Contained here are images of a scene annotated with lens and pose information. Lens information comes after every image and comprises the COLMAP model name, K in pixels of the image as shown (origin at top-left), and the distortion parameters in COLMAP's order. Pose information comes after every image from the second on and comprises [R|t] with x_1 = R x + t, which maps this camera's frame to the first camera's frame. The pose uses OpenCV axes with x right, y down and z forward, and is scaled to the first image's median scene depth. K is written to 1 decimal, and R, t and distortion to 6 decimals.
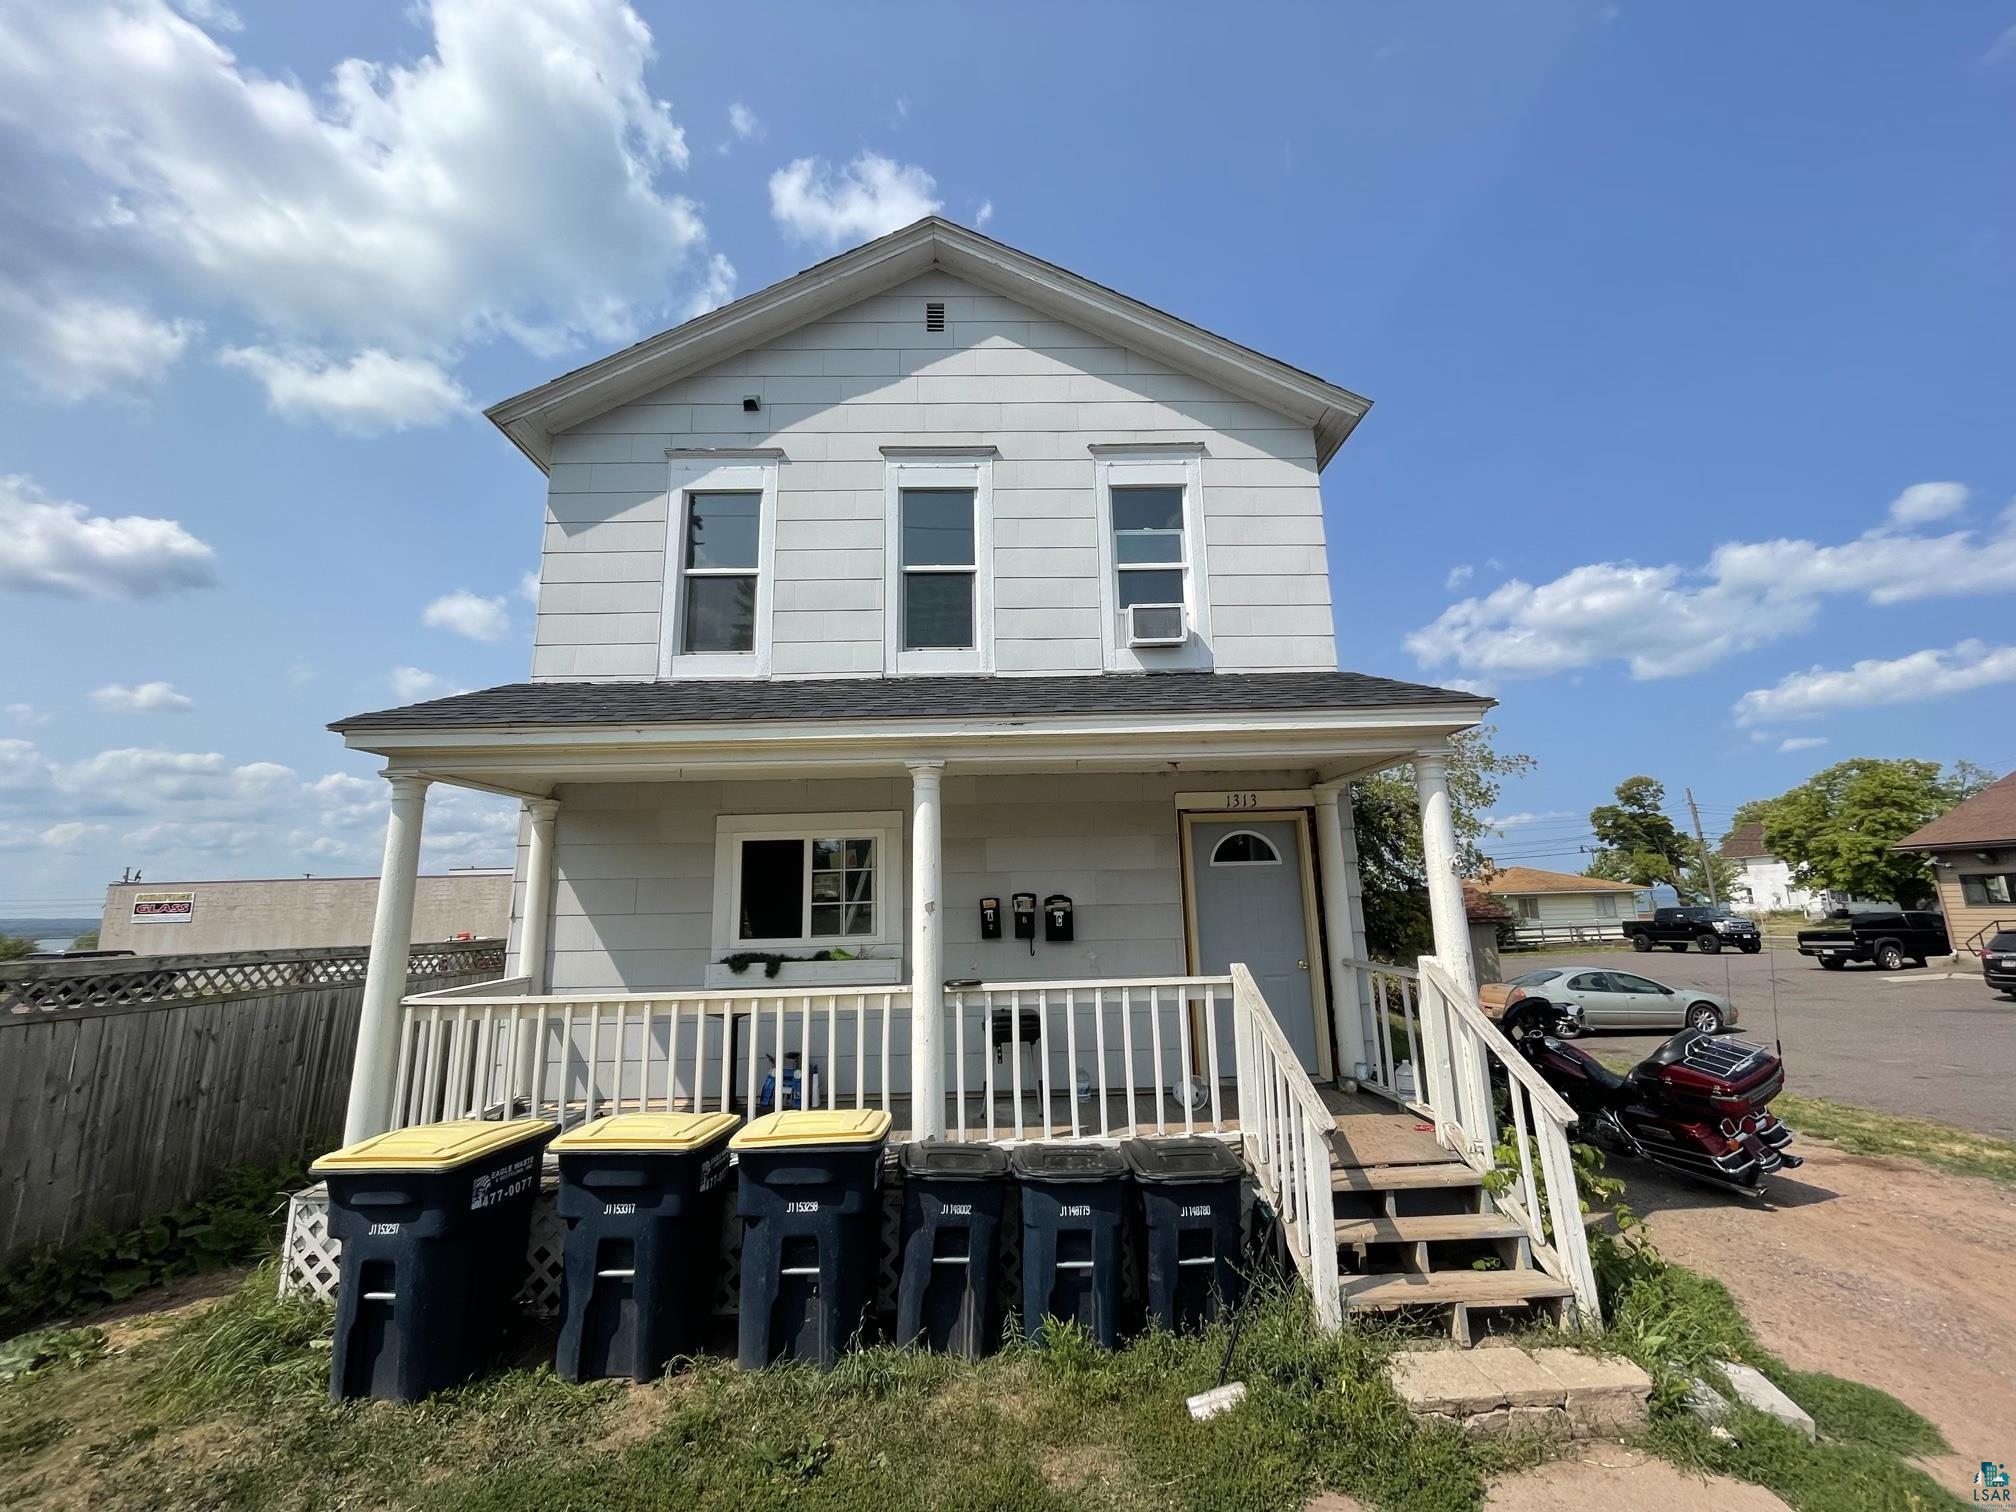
lens RADIAL K [[808.2, 0, 1018.2], [0, 808.2, 766.6], [0, 0, 1]] dist [-0.017751, 0.000441]
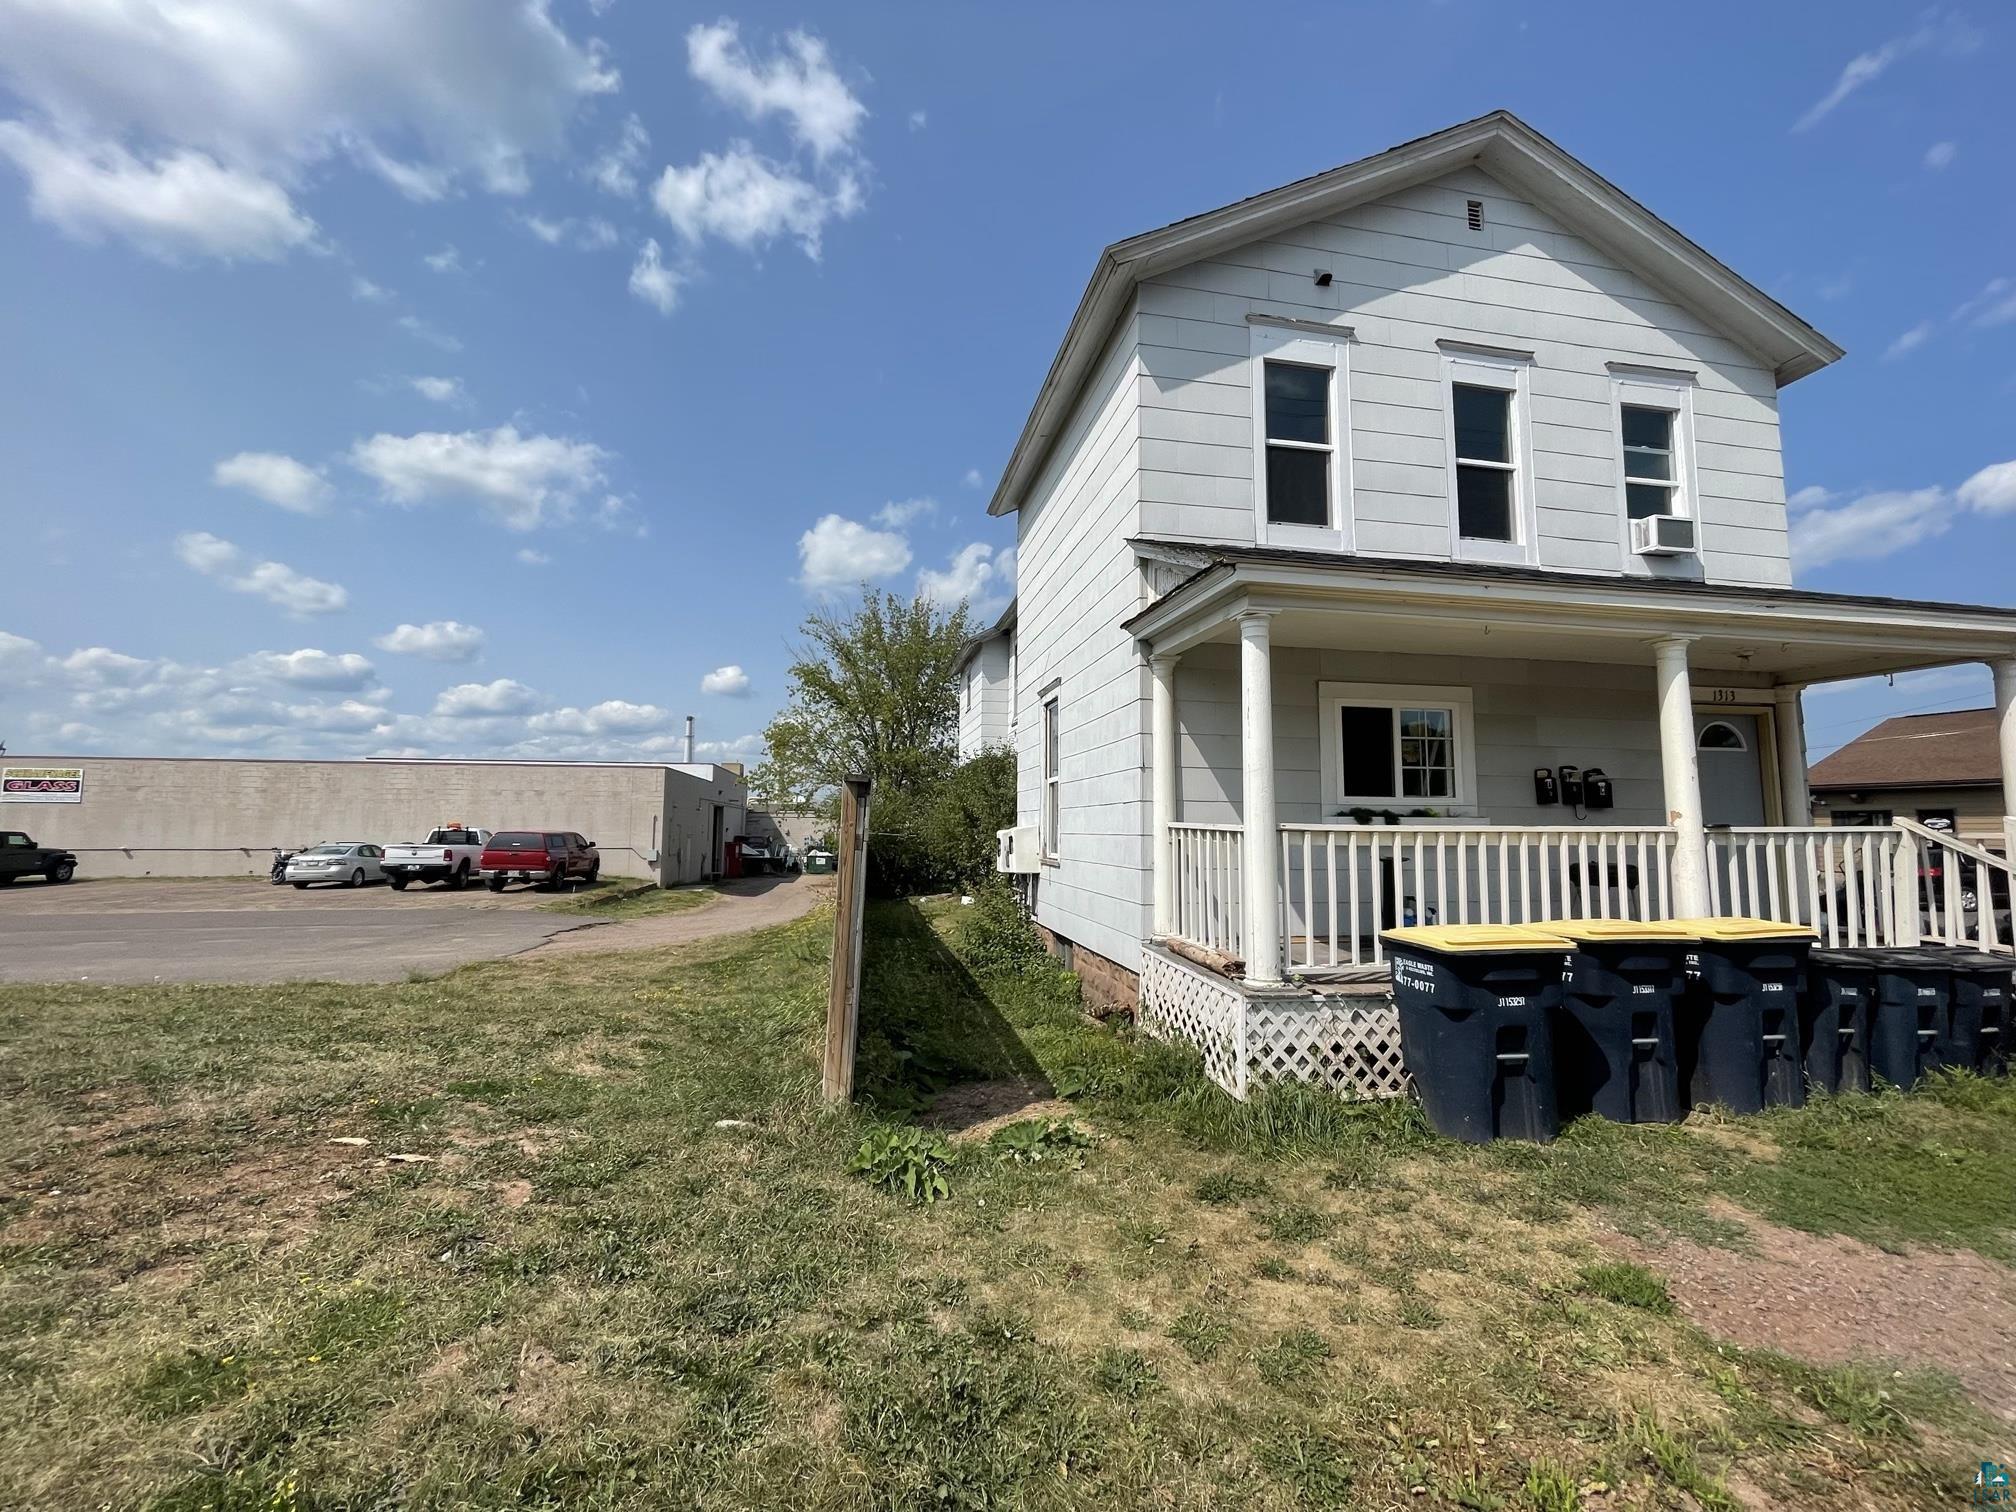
lens RADIAL K [[808.2, 0, 991.3], [0, 808.2, 766.5], [0, 0, 1]] dist [-0.017751, 0.000441]
pose [[0.989883, 0.044673, 0.134669, -0.878187], [-0.057271, 0.994187, 0.091177, 0.094405], [-0.129813, -0.097967, 0.986687, -0.000722]]
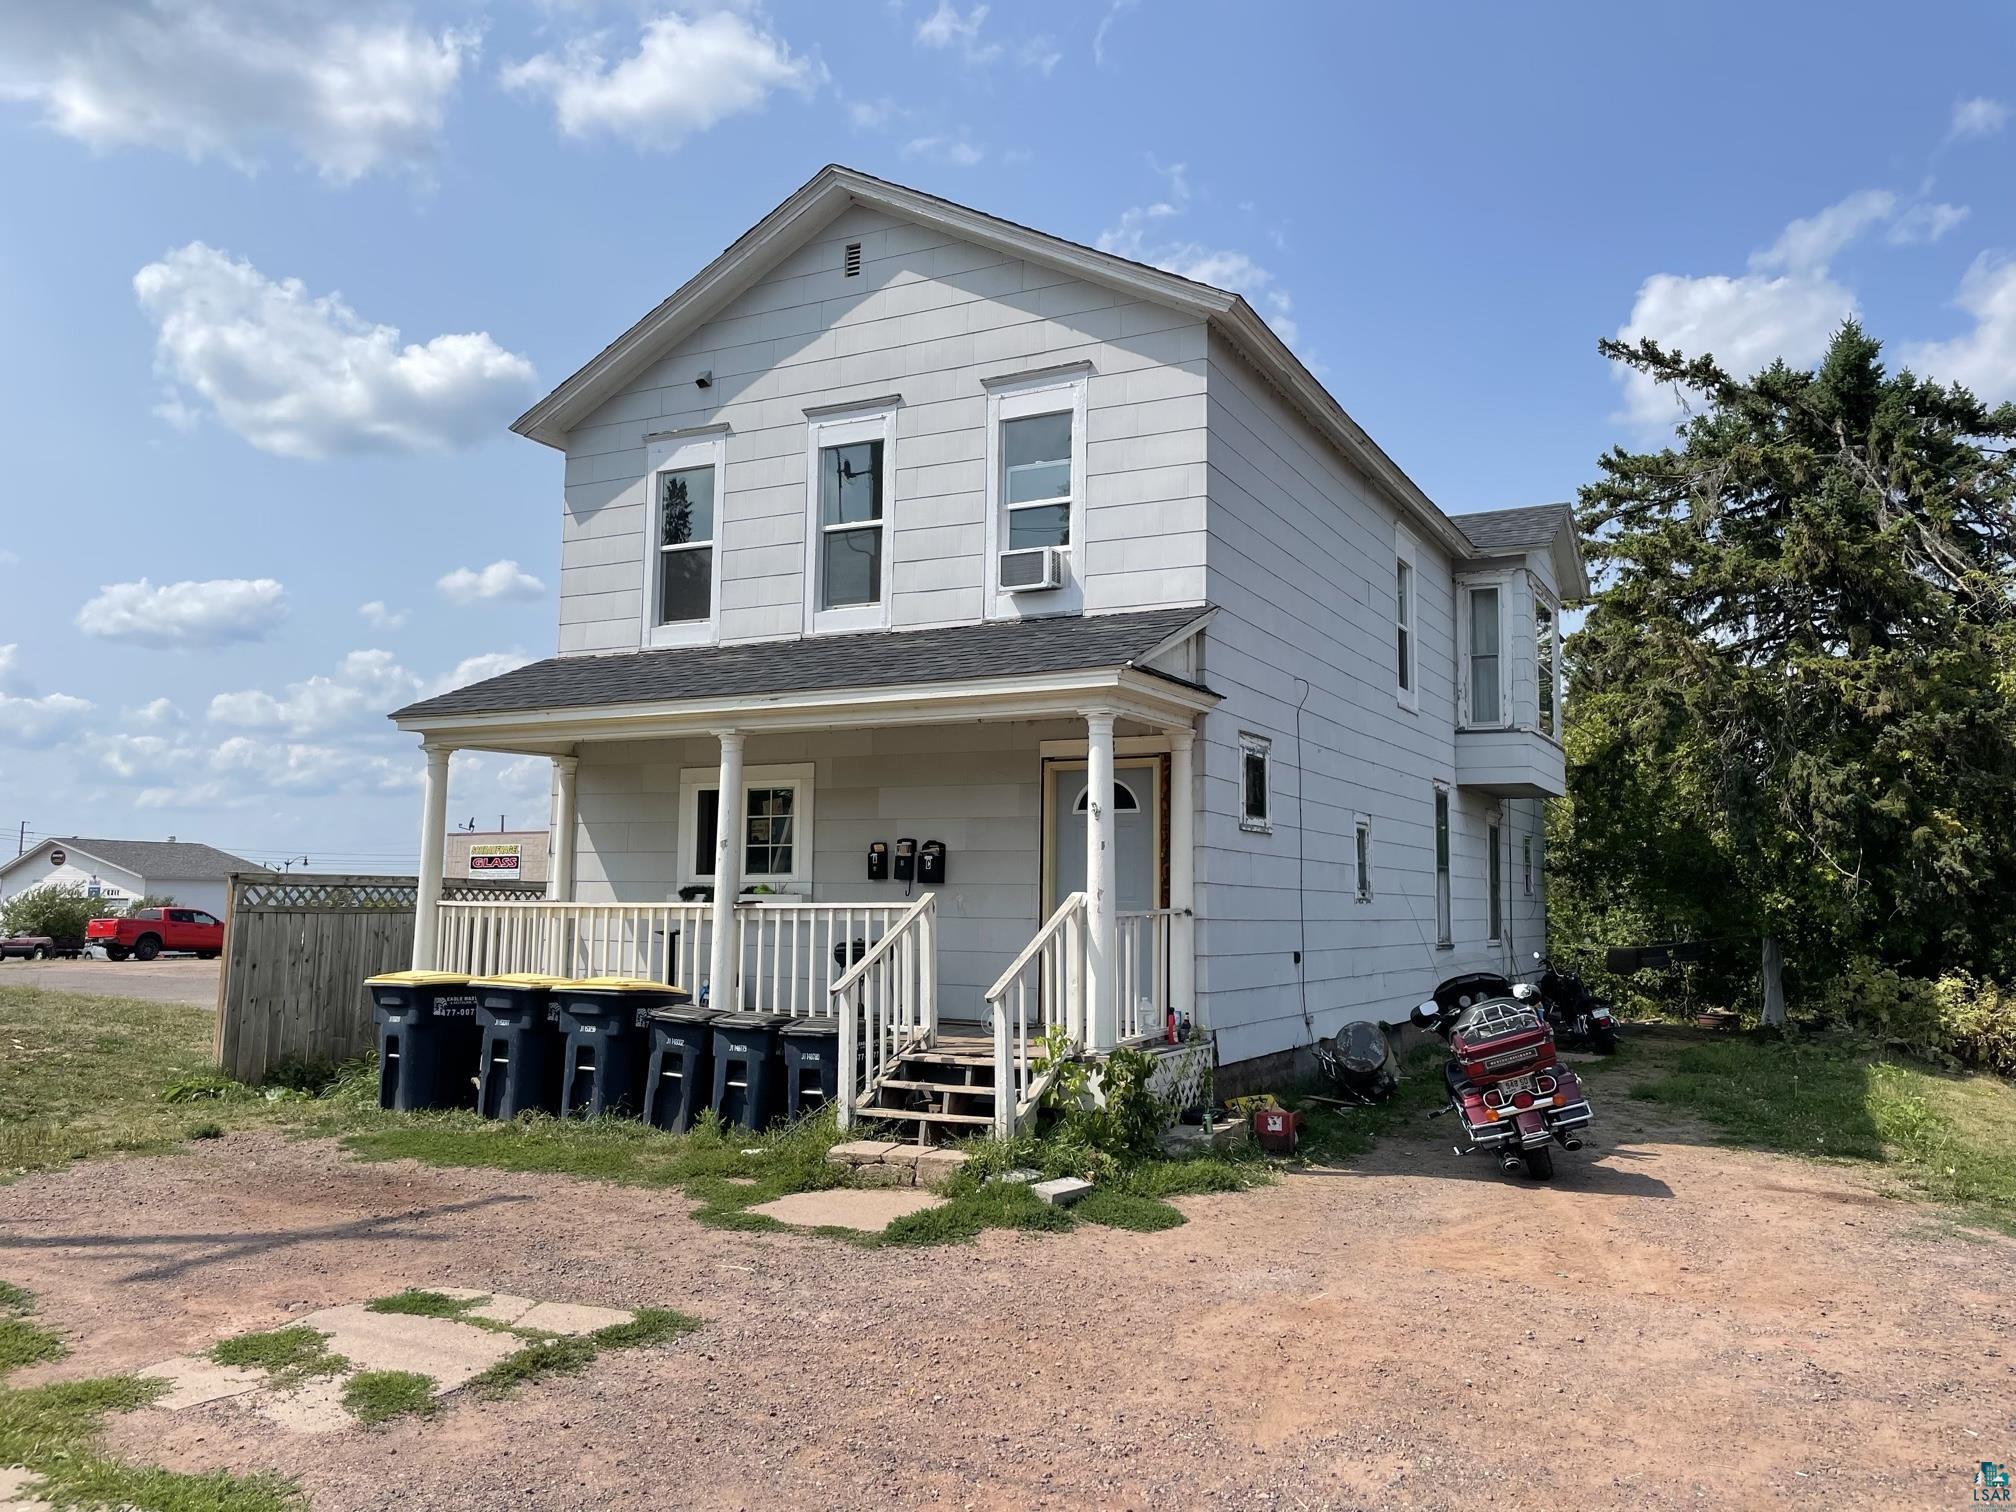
lens RADIAL K [[1548.6, 0, 1014.3], [0, 1548.6, 738.1], [0, 0, 1]] dist [0.077931, 0.003476]
pose [[0.873083, -0.018077, -0.487237, 1.052303], [0.053877, 0.996770, 0.059561, -0.083254], [0.484587, -0.078253, 0.871236, -0.653628]]
